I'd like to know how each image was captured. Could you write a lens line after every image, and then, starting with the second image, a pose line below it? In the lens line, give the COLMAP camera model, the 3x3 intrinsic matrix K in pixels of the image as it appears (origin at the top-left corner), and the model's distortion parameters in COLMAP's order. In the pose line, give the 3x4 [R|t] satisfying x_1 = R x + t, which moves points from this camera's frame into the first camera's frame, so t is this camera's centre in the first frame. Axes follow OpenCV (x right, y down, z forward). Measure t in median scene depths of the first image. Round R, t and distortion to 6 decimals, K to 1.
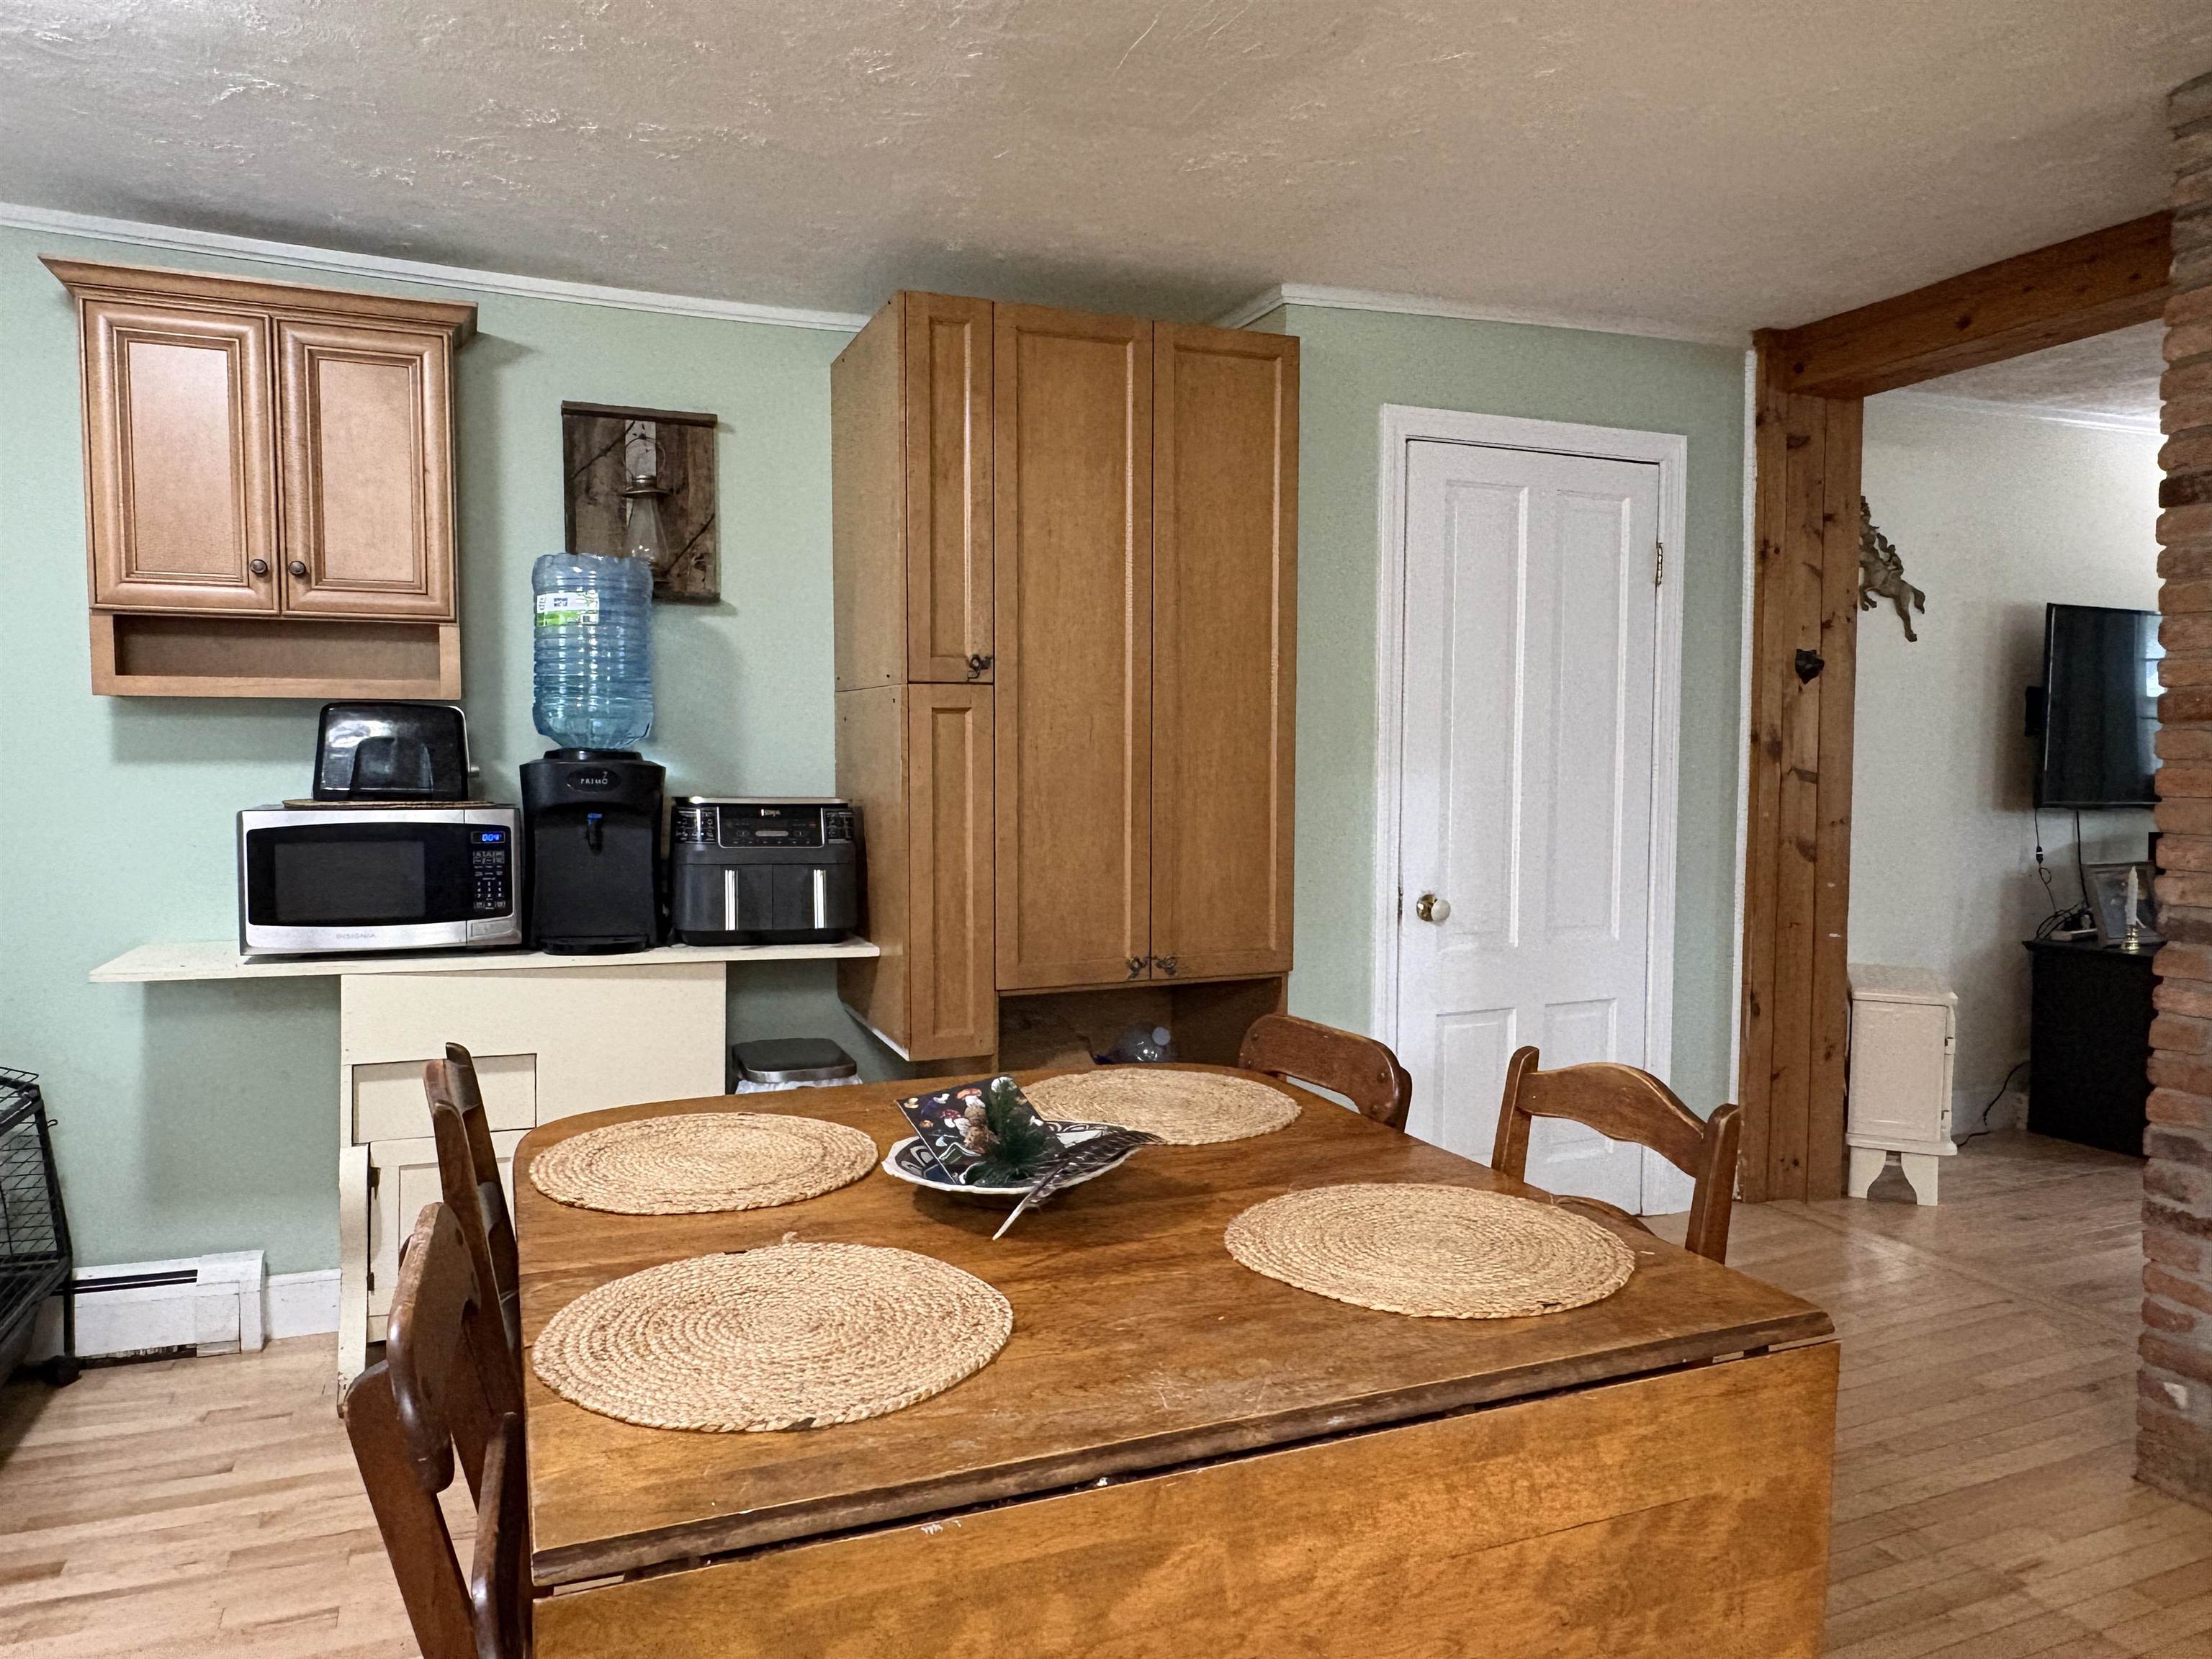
lens RADIAL K [[1452.0, 0, 1107.5], [0, 1452.0, 832.3], [0, 0, 1]] dist [-0.005739, 0.003430]
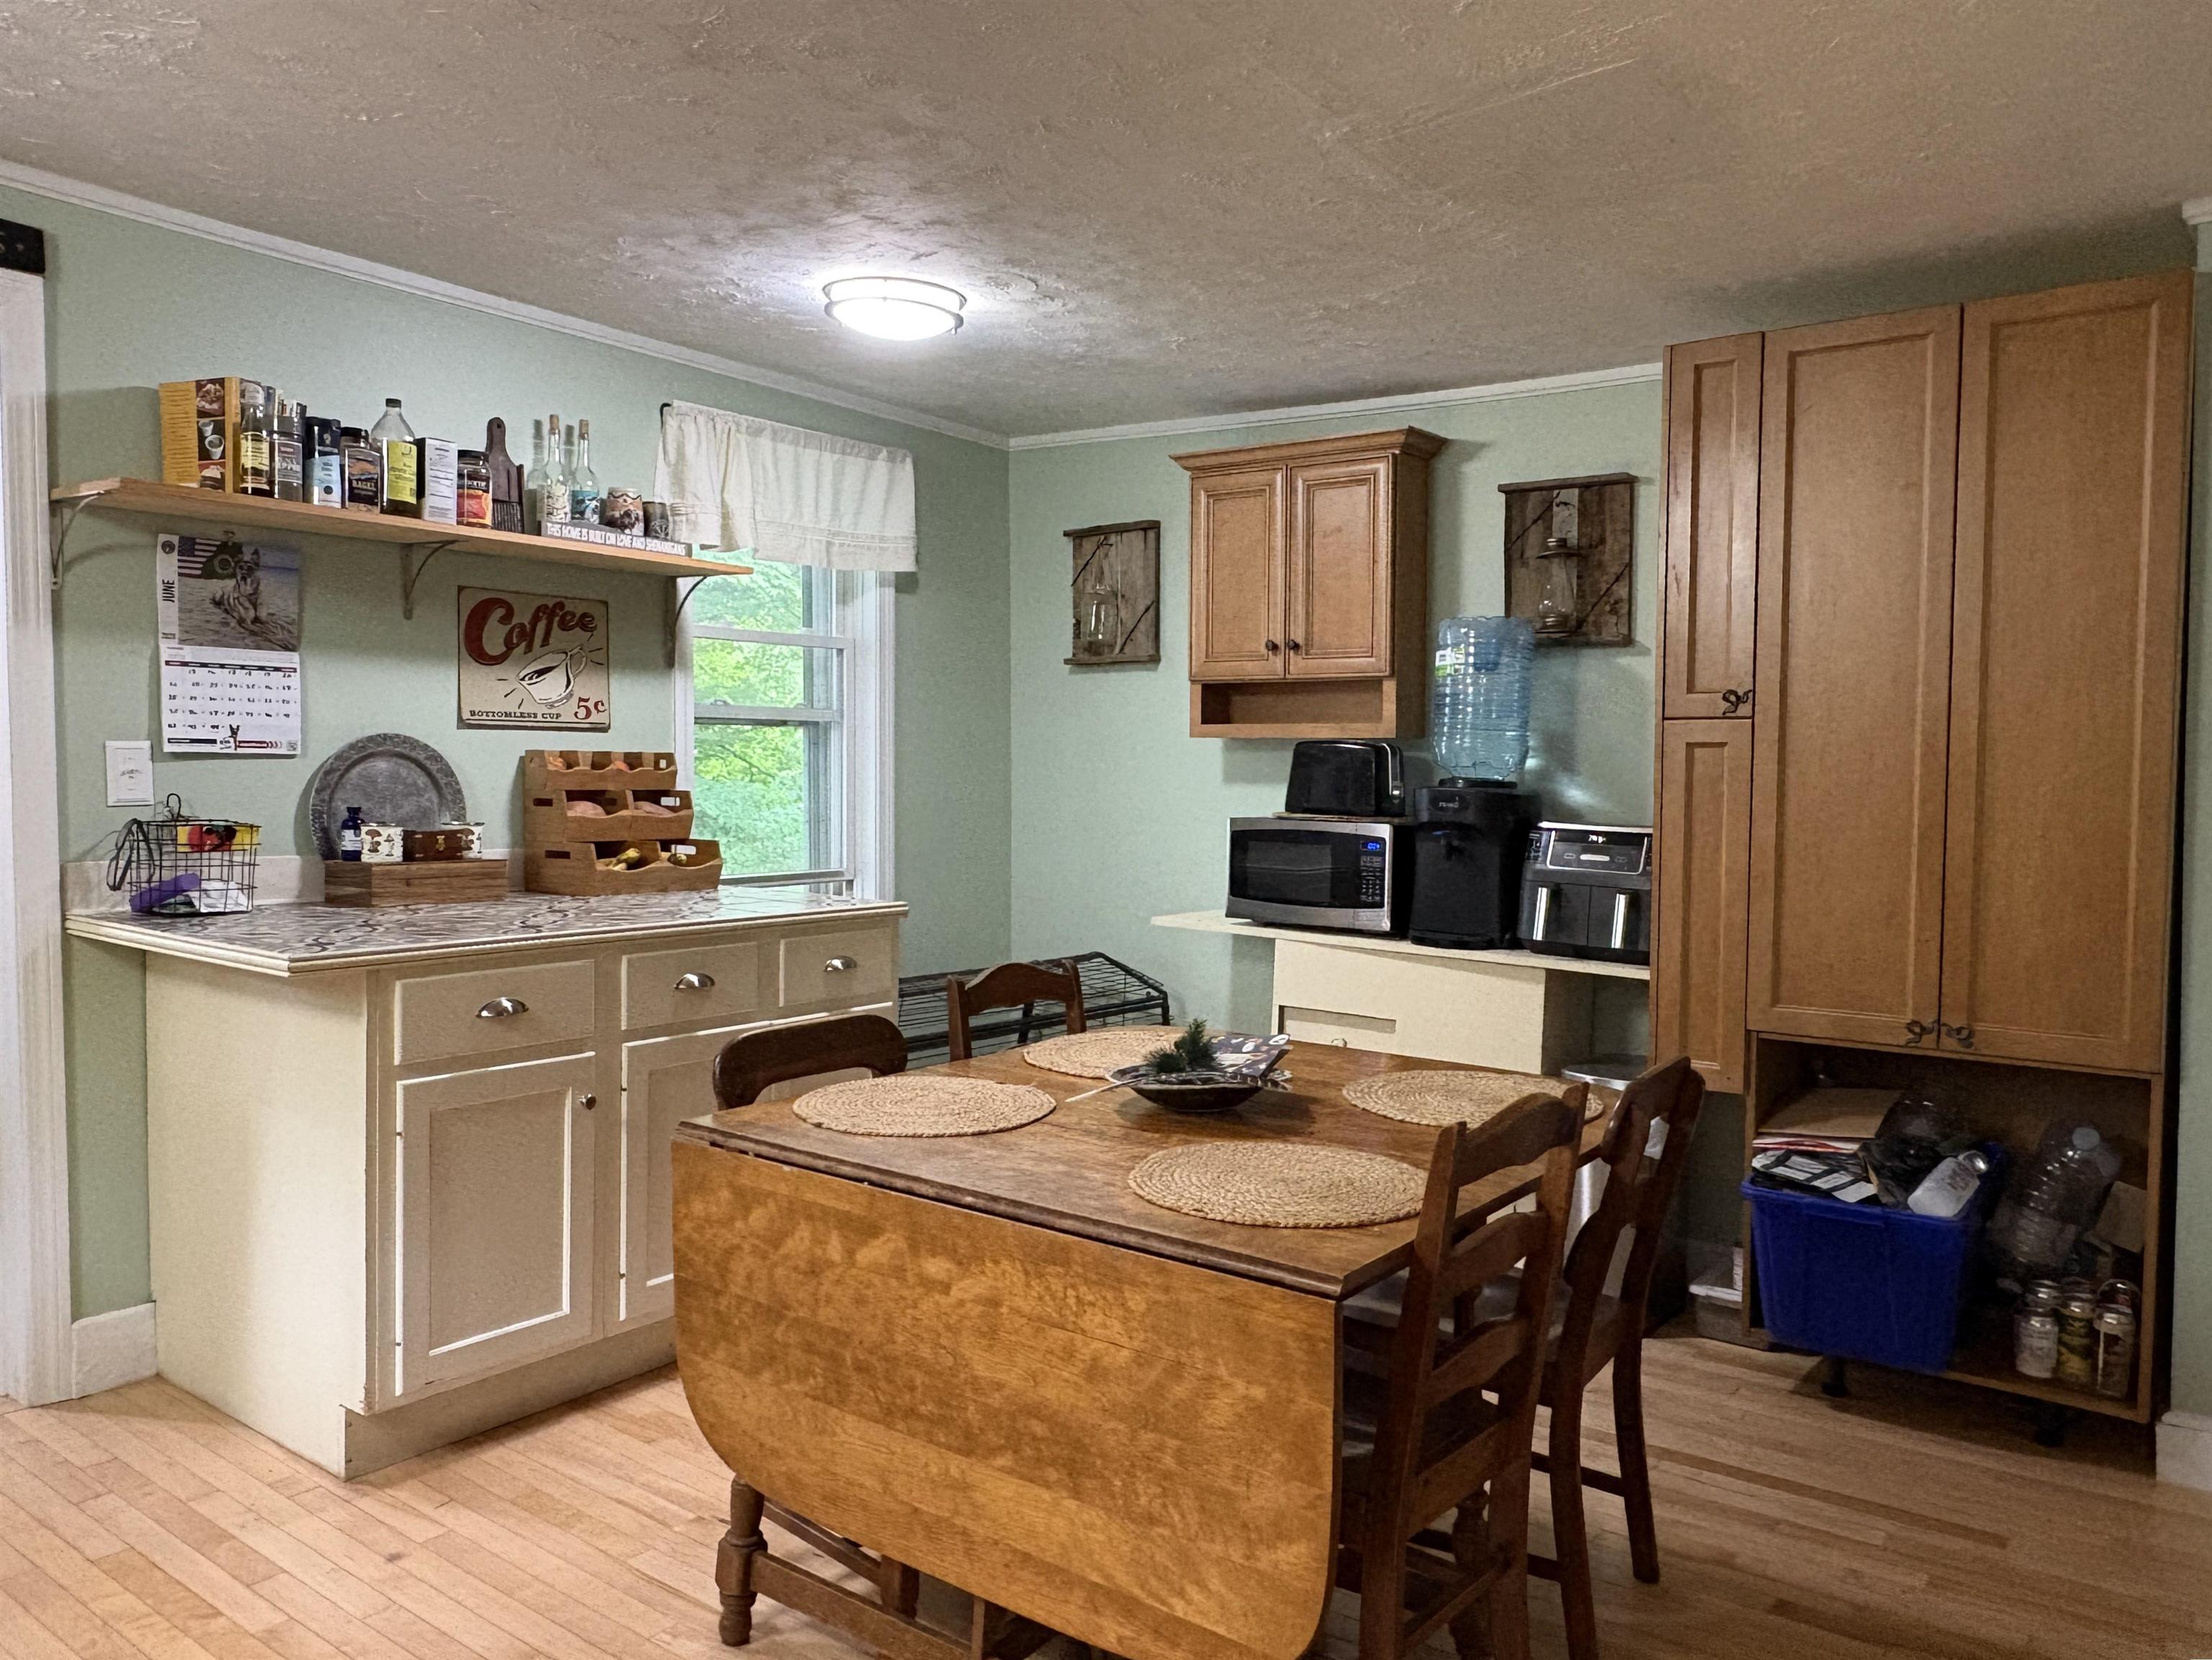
lens RADIAL K [[1594.9, 0, 1100.4], [0, 1594.9, 826.1], [0, 0, 1]] dist [-0.008378, 0.009202]
pose [[0.512936, 0.040219, -0.857484, 0.624722], [-0.059674, 0.998156, 0.011121, -0.014645], [0.856350, 0.045465, 0.514390, 0.066652]]
